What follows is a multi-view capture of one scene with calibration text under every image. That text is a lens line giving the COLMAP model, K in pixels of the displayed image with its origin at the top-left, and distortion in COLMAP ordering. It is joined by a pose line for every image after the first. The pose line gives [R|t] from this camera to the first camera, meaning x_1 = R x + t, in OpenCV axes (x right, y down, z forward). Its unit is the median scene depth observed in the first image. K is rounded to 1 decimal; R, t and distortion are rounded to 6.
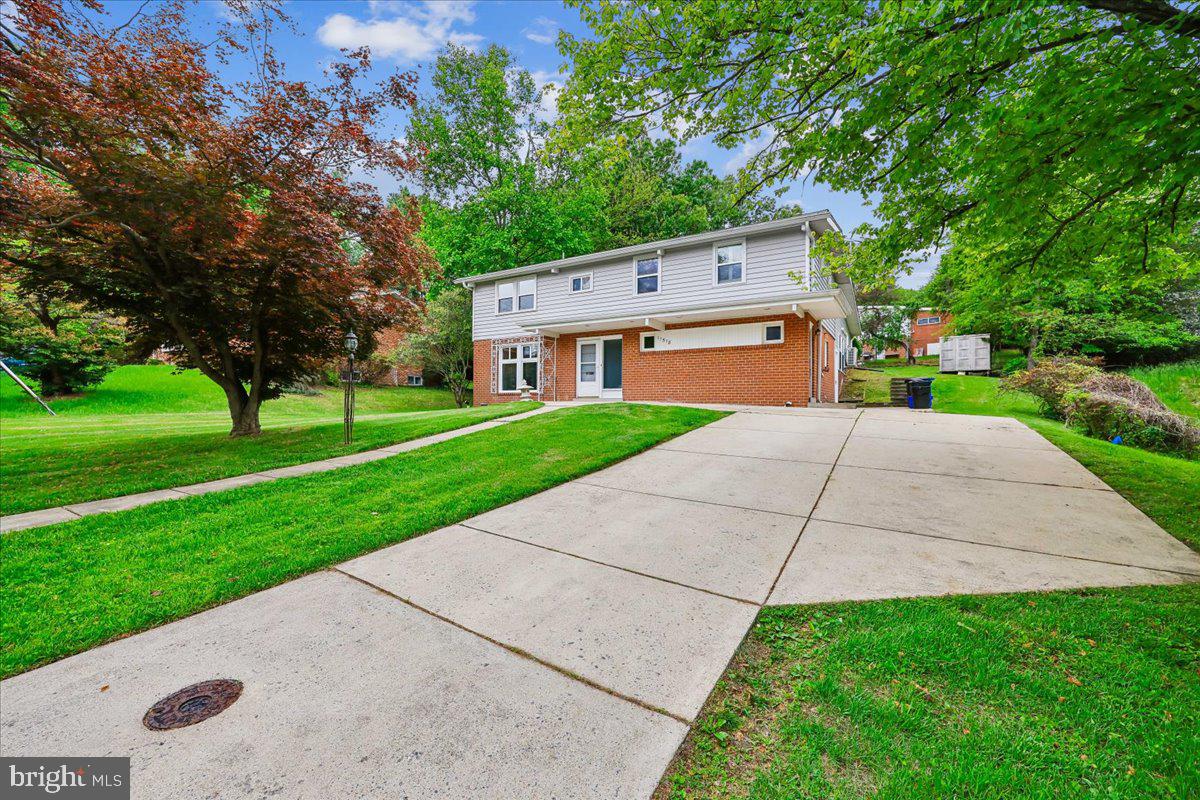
lens RADIAL K [[484.7, 0, 604.7], [0, 484.7, 397.3], [0, 0, 1]] dist [-0.001384, 0.001415]
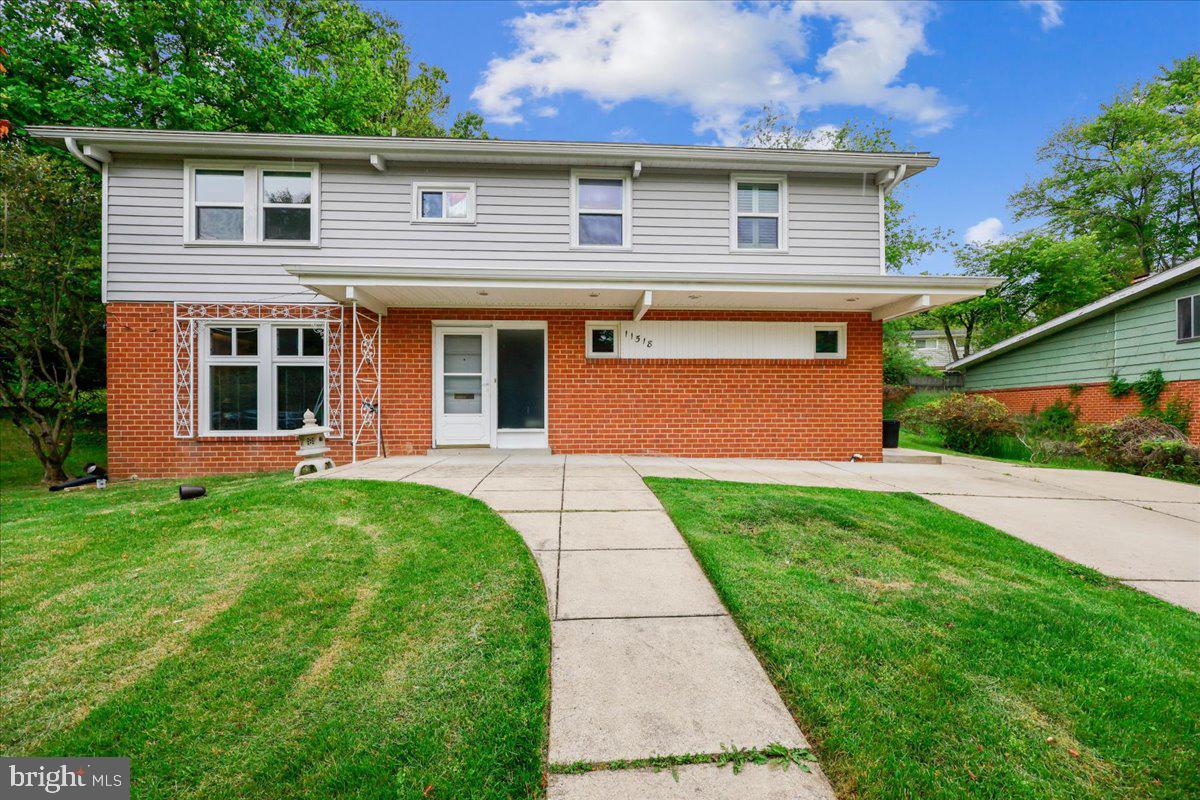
lens RADIAL K [[449.7, 0, 600.0], [0, 449.7, 407.2], [0, 0, 1]] dist [-0.000564, -0.000070]
pose [[0.826782, -0.005572, 0.562495, -0.172255], [-0.004511, 0.999853, 0.016535, -0.046953], [-0.562505, -0.016209, 0.826635, 0.563394]]
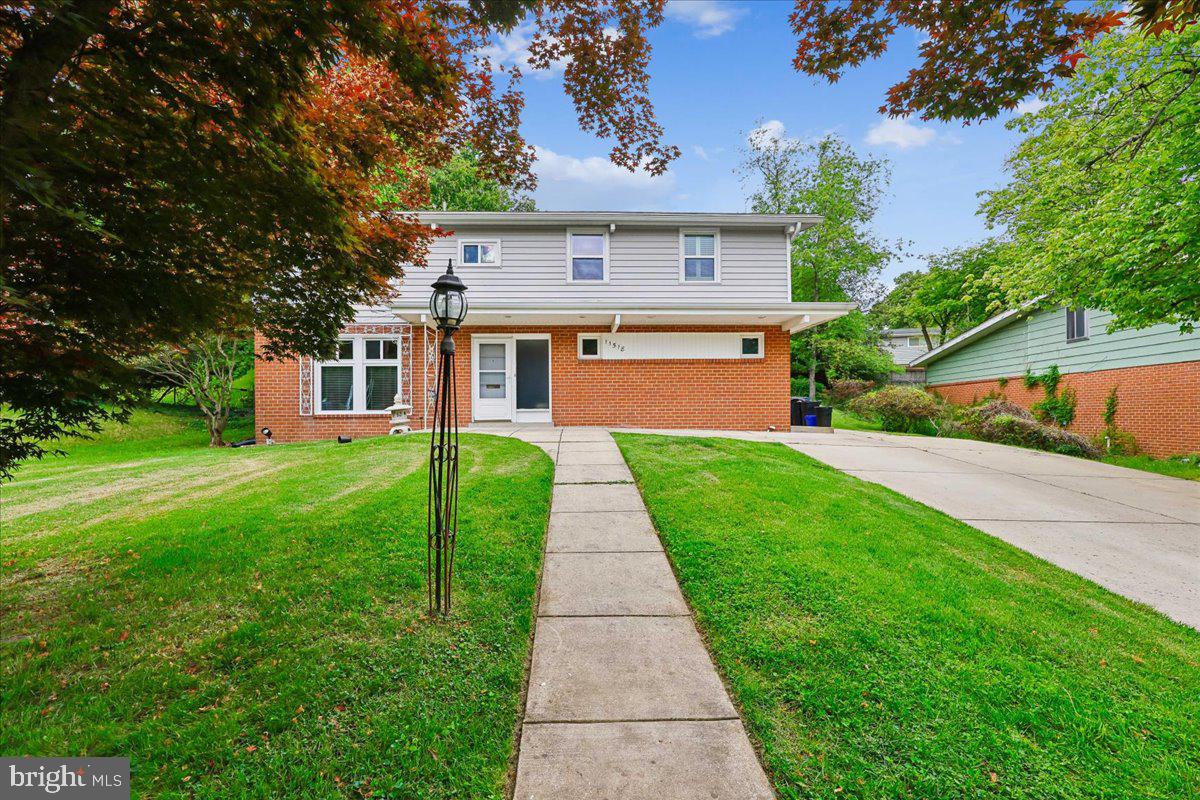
lens RADIAL K [[484.7, 0, 594.2], [0, 484.7, 405.8], [0, 0, 1]] dist [-0.001384, 0.001415]
pose [[0.839840, -0.004909, 0.542811, -0.286626], [0.000941, 0.999971, 0.007588, -0.027334], [-0.542833, -0.005862, 0.839821, 0.350612]]
